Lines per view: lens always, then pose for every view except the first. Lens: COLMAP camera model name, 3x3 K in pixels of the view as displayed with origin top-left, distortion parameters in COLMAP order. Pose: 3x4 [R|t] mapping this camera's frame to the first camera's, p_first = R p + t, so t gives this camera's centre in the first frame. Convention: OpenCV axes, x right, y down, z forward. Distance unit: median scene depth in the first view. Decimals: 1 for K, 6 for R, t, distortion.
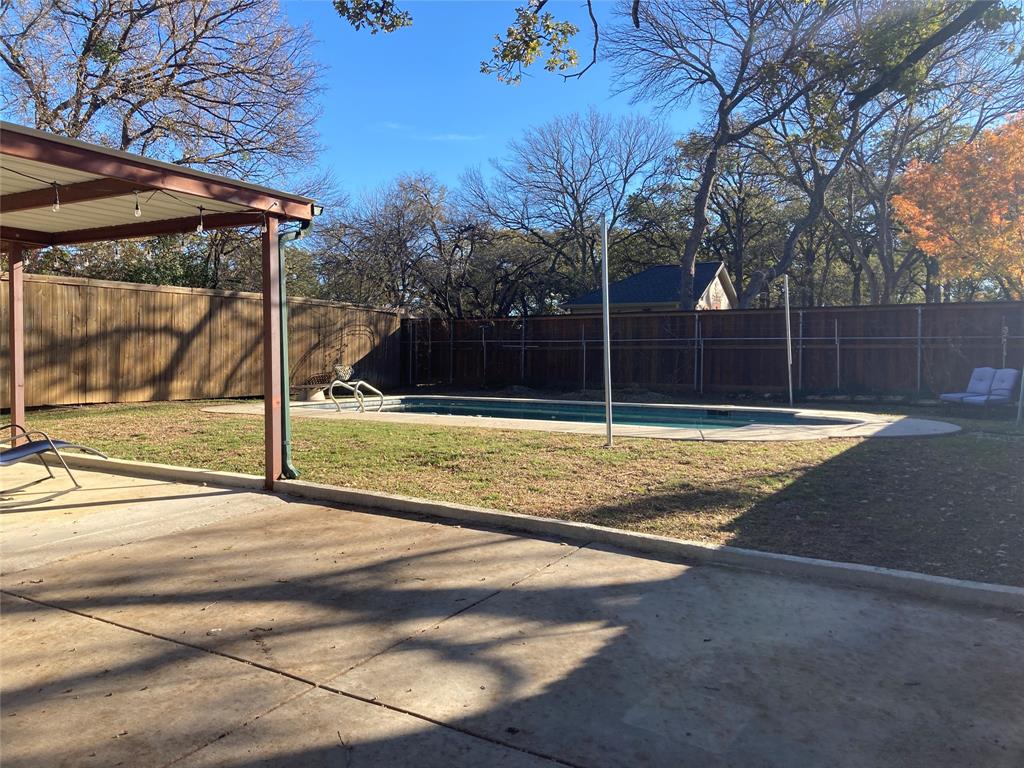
lens RADIAL K [[830.7, 0, 512.0], [0, 830.7, 384.0], [0, 0, 1]] dist [0.056632, -0.132450]
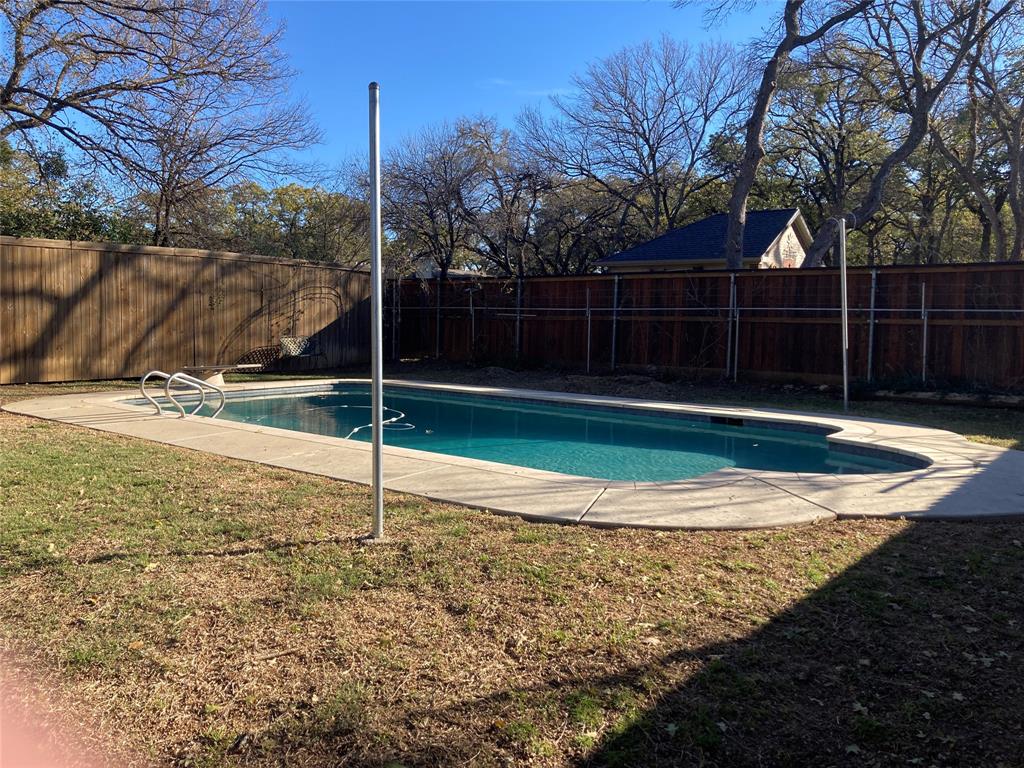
lens RADIAL K [[835.3, 0, 512.0], [0, 835.3, 384.0], [0, 0, 1]] dist [0.003609, 0.013288]
pose [[0.991839, 0.018811, -0.126102, 0.117413], [-0.012407, 0.998602, 0.051383, -0.021553], [0.126892, -0.049399, 0.990686, 0.221825]]
